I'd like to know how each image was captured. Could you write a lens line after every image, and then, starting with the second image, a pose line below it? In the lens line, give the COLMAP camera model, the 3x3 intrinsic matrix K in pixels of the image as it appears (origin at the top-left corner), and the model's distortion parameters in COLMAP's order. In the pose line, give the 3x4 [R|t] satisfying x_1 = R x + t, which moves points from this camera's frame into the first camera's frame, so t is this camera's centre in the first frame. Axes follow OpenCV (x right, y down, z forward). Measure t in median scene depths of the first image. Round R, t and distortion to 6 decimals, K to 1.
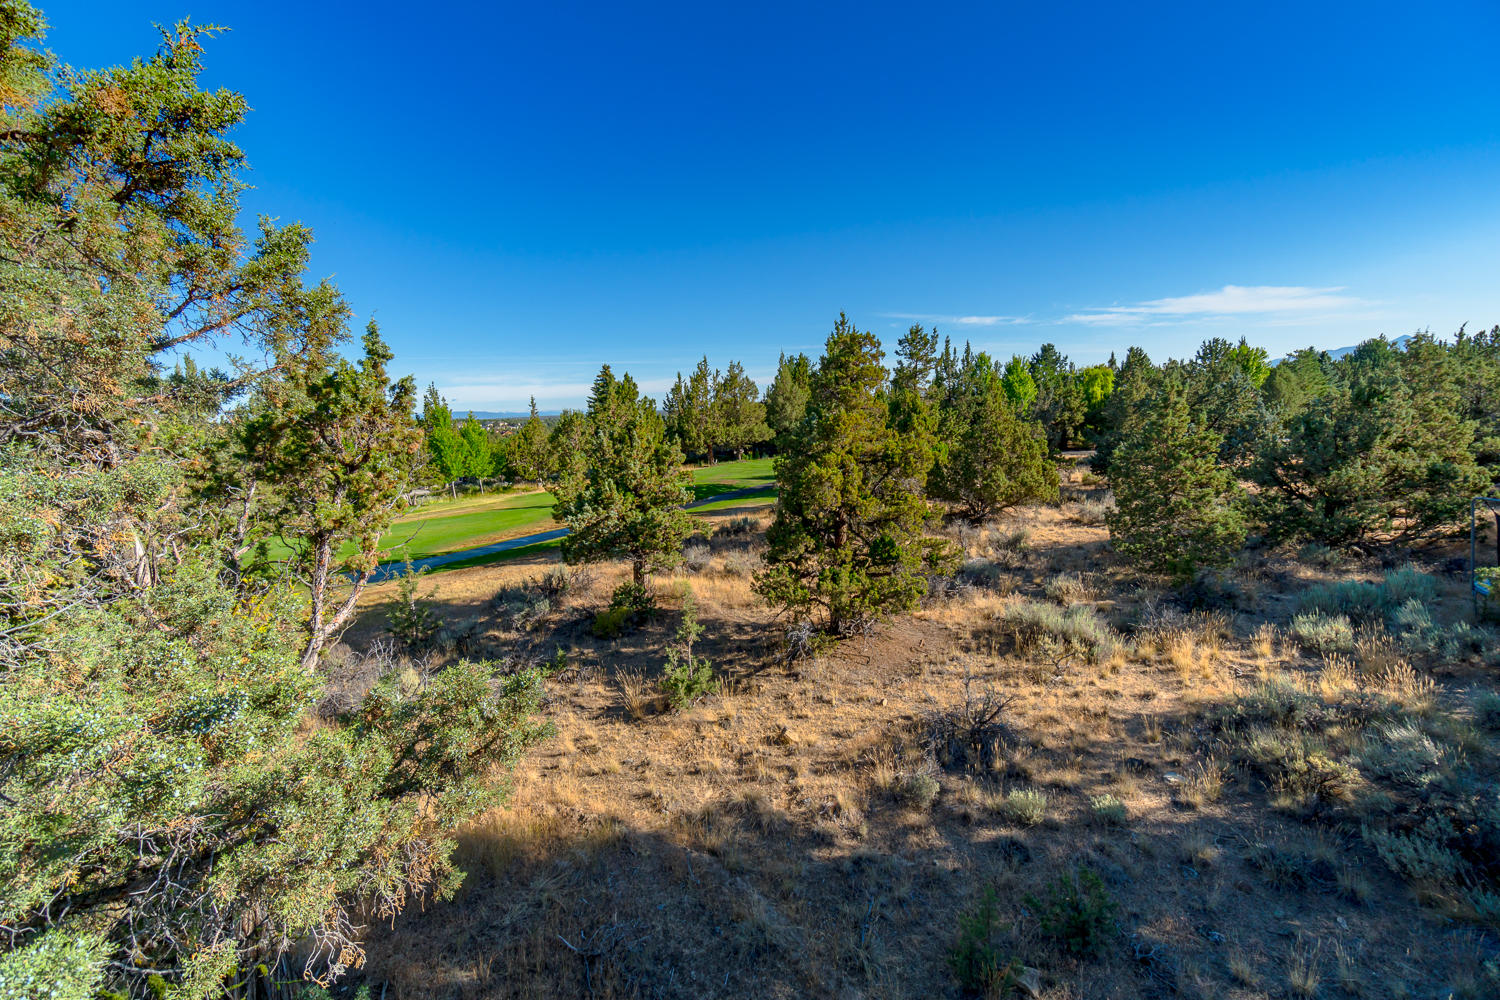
lens RADIAL K [[643.5, 0, 743.2], [0, 643.5, 500.6], [0, 0, 1]] dist [-0.001764, -0.000021]
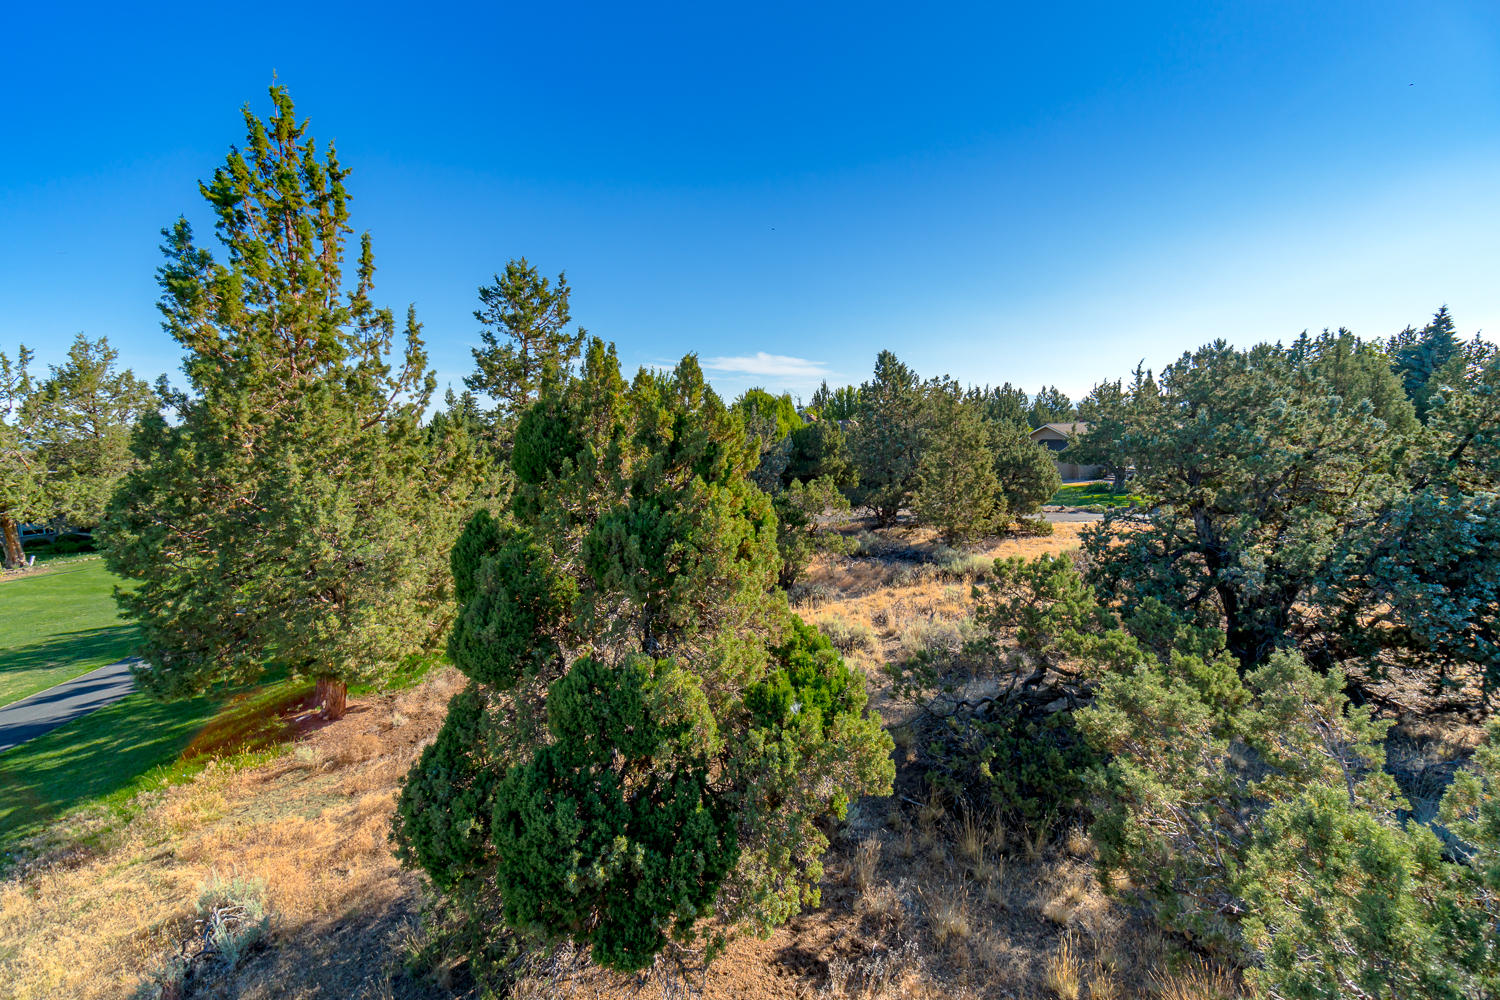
lens RADIAL K [[652.6, 0, 753.0], [0, 652.6, 495.0], [0, 0, 1]] dist [-0.000373, -0.000006]
pose [[0.794101, -0.032202, 0.606932, 0.117001], [0.071793, 0.996574, -0.041058, -0.079878], [-0.603531, 0.076177, 0.793692, 0.558218]]
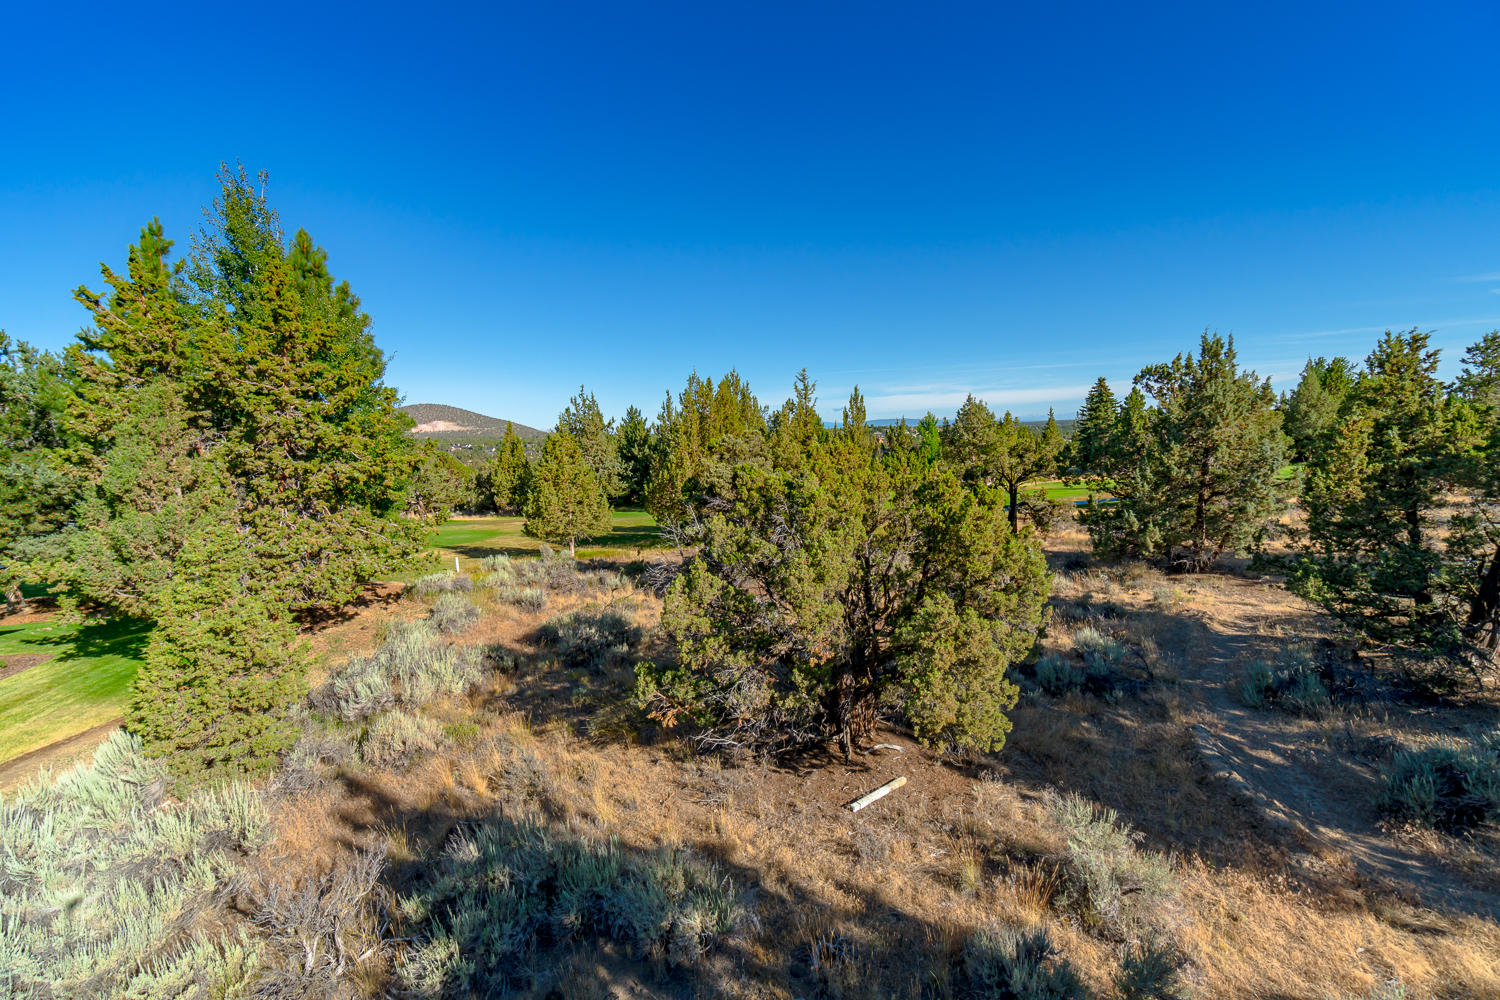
lens RADIAL K [[652.6, 0, 753.0], [0, 652.6, 495.0], [0, 0, 1]] dist [-0.000373, -0.000006]
pose [[0.807838, 0.069008, -0.585350, -0.046079], [-0.081377, 0.996670, 0.005192, 0.063842], [0.583759, 0.043439, 0.810764, -0.466966]]
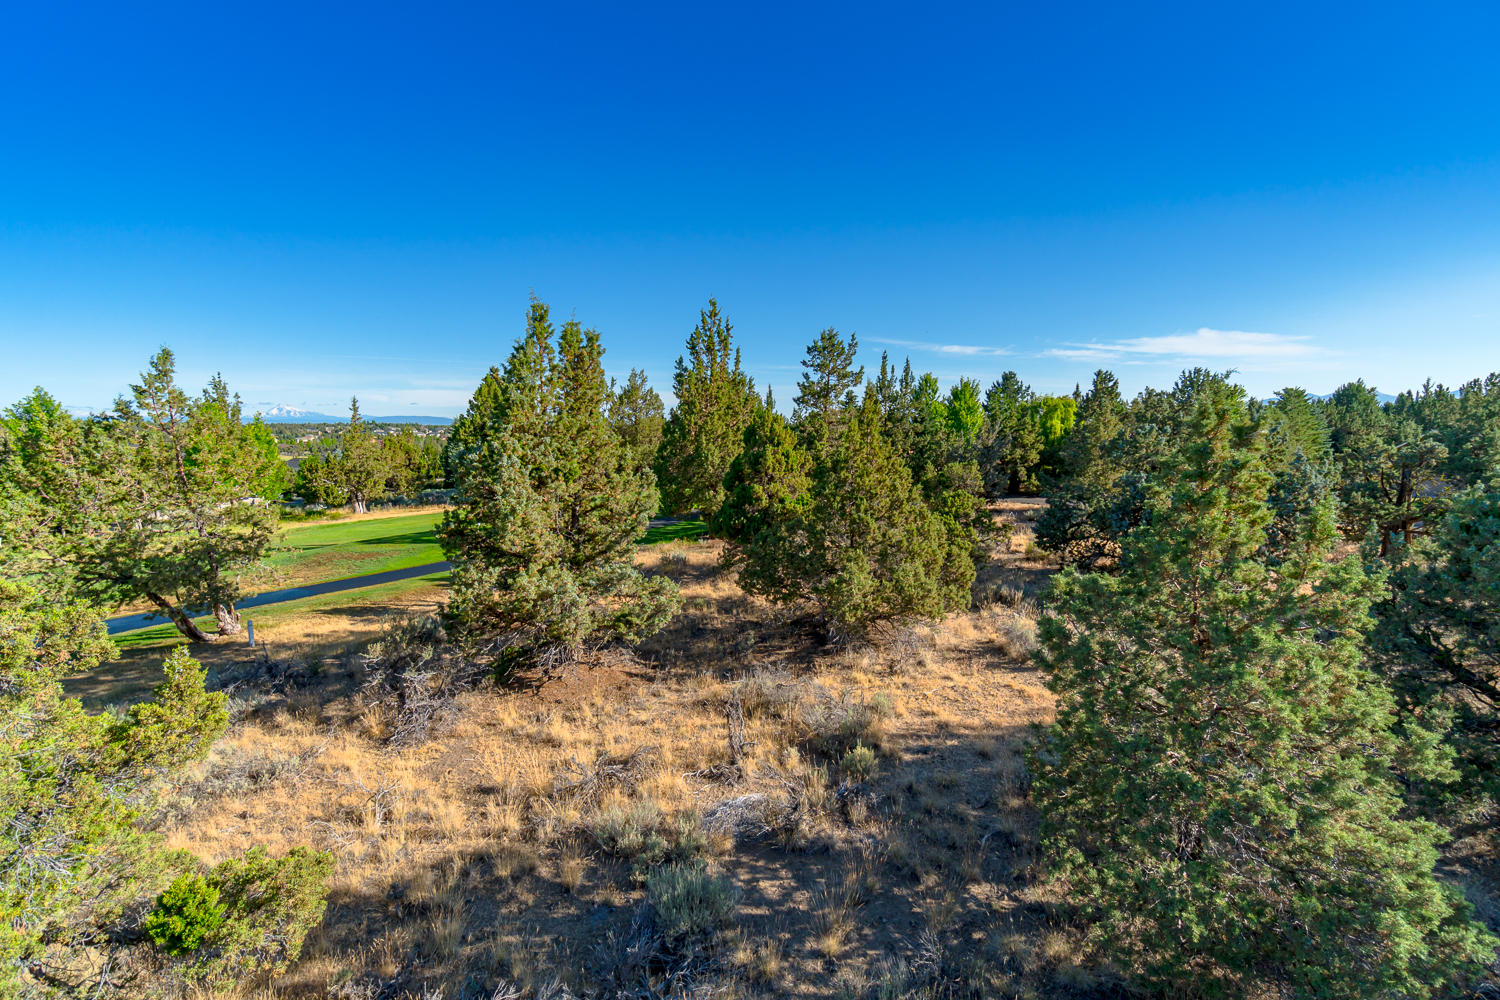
lens RADIAL K [[660.1, 0, 737.4], [0, 660.1, 500.1], [0, 0, 1]] dist [-0.001017, -0.000078]
pose [[0.998052, 0.041665, 0.046437, 0.130720], [-0.040164, 0.998654, -0.032806, -0.036592], [-0.047741, 0.030877, 0.998382, 0.218557]]
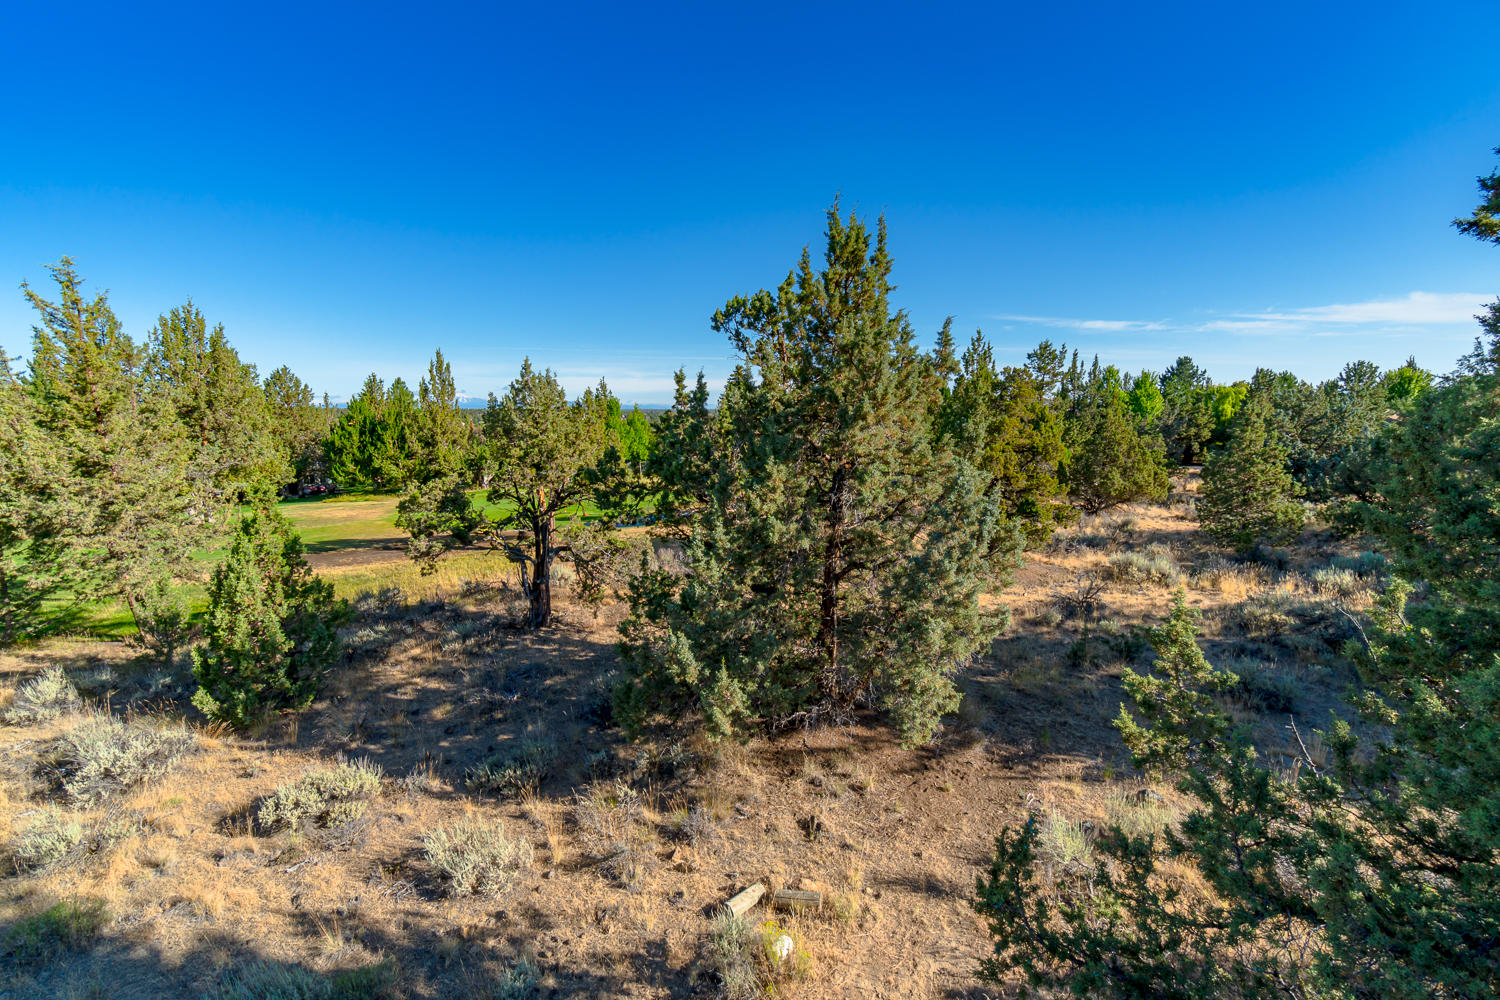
lens RADIAL K [[660.6, 0, 750.0], [0, 660.6, 500.0], [0, 0, 1]] dist [0.001677, 0.000170]
pose [[0.988921, 0.061433, -0.135134, -0.056668], [-0.061952, 0.998079, 0.000361, 0.024441], [0.134897, 0.008014, 0.990827, -0.166417]]
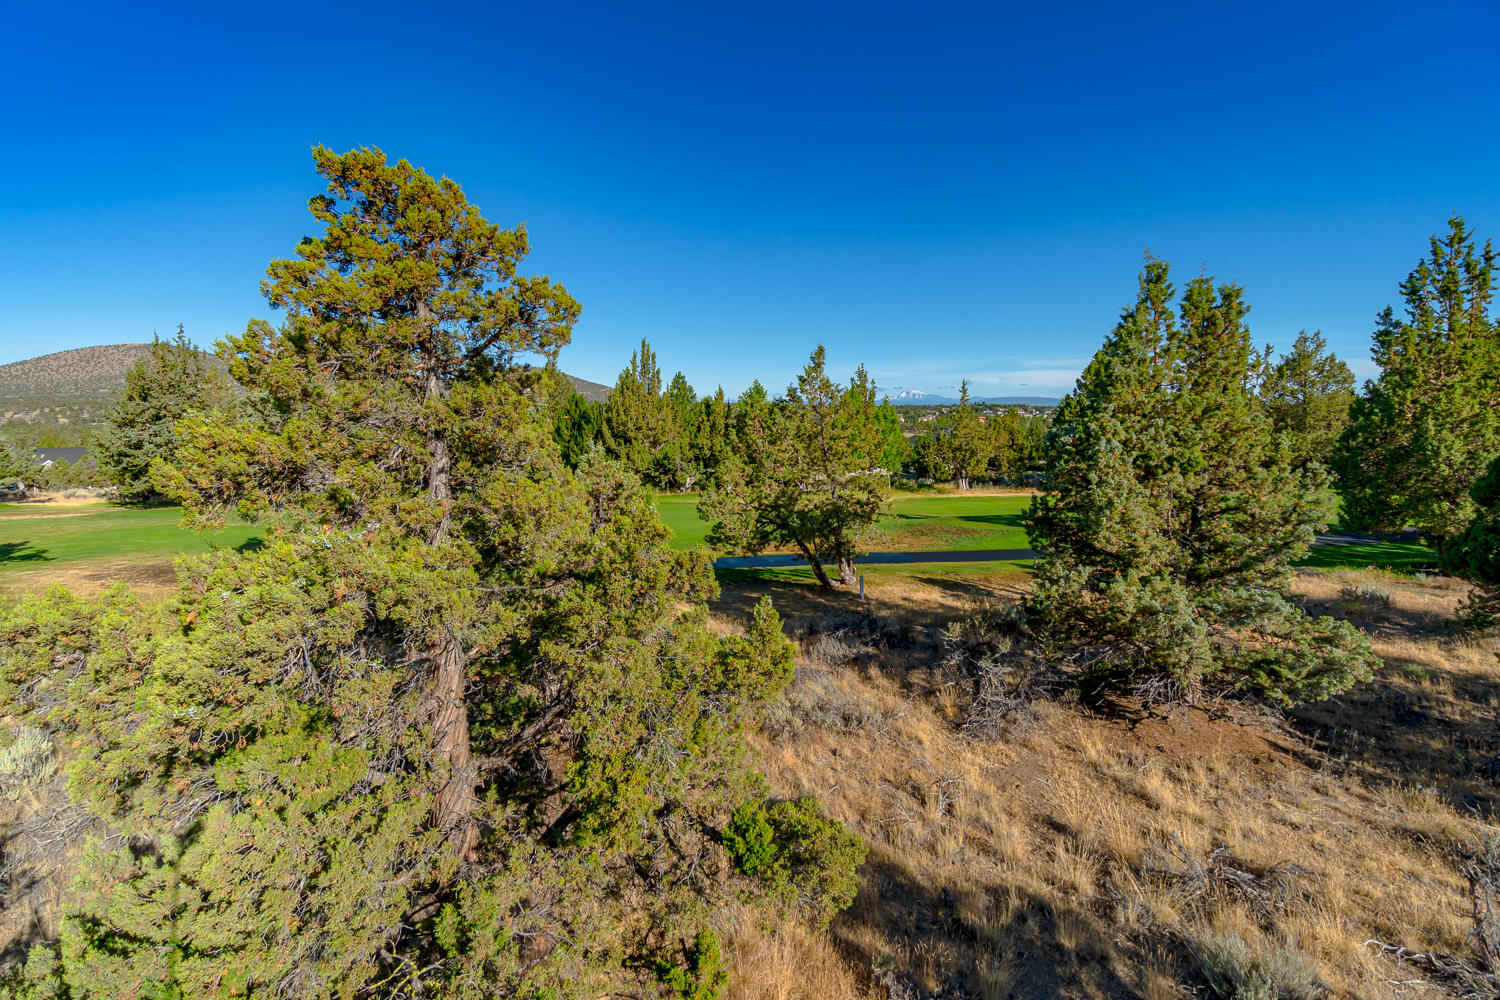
lens RADIAL K [[682.8, 0, 739.8], [0, 682.8, 421.5], [0, 0, 1]] dist [0.000026, 0.001228]
pose [[0.694888, 0.058175, -0.716761, 0.131630], [-0.130407, 0.990391, -0.046044, -0.037632], [0.707195, 0.125466, 0.695797, 0.227210]]
